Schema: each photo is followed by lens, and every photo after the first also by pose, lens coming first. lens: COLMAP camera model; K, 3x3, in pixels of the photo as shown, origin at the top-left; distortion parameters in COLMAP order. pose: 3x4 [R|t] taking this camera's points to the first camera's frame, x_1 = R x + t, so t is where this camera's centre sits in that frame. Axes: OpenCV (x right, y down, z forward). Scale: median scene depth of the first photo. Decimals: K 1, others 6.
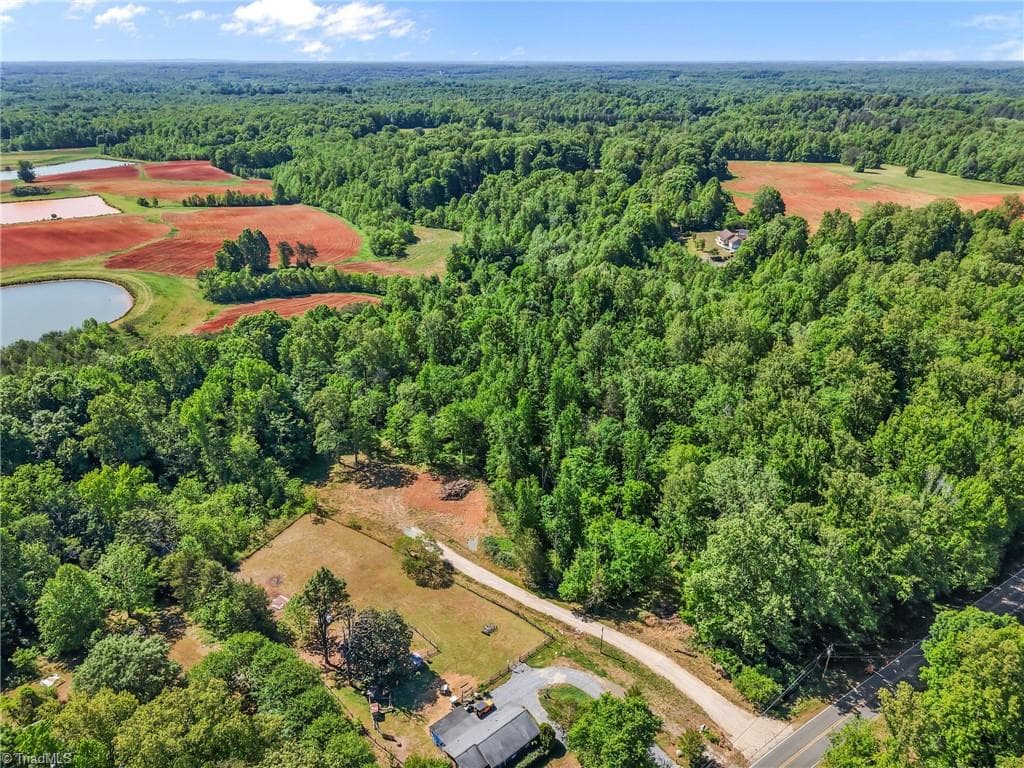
lens RADIAL K [[704.6, 0, 508.2], [0, 704.6, 386.8], [0, 0, 1]] dist [0.033237, -0.024705]
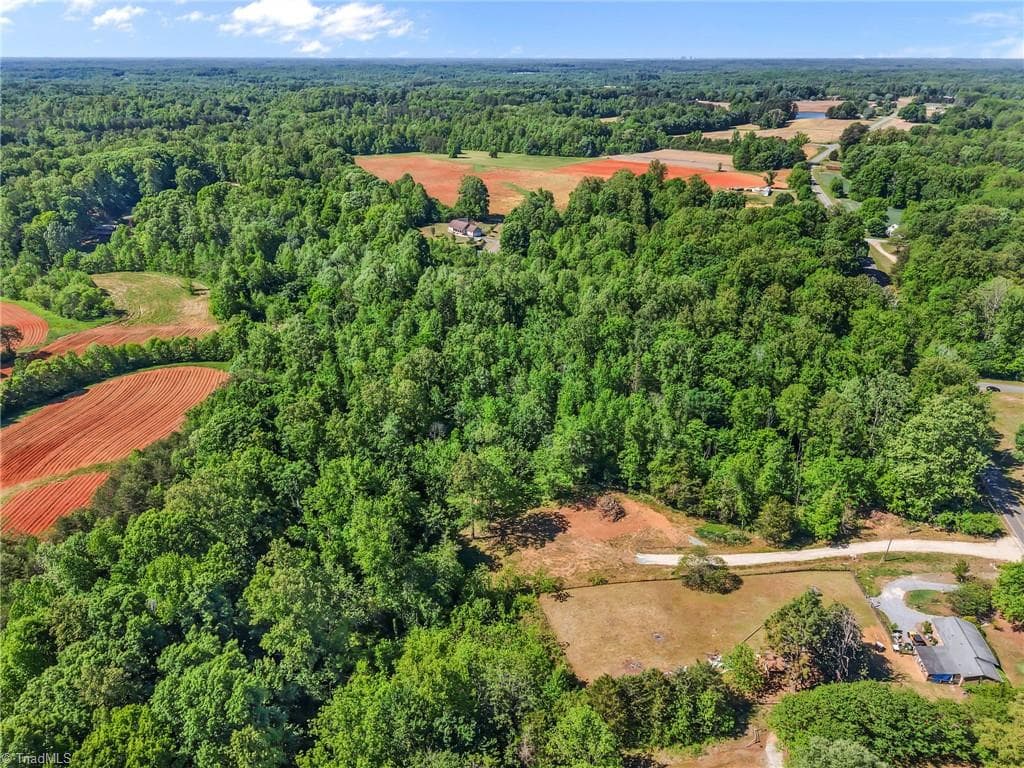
lens RADIAL K [[704.6, 0, 511.5], [0, 704.6, 385.2], [0, 0, 1]] dist [0.033237, -0.024705]
pose [[0.735050, -0.288617, 0.613516, -0.685938], [0.287544, 0.952167, 0.103423, -0.144408], [-0.614019, 0.100392, 0.782880, 0.304110]]
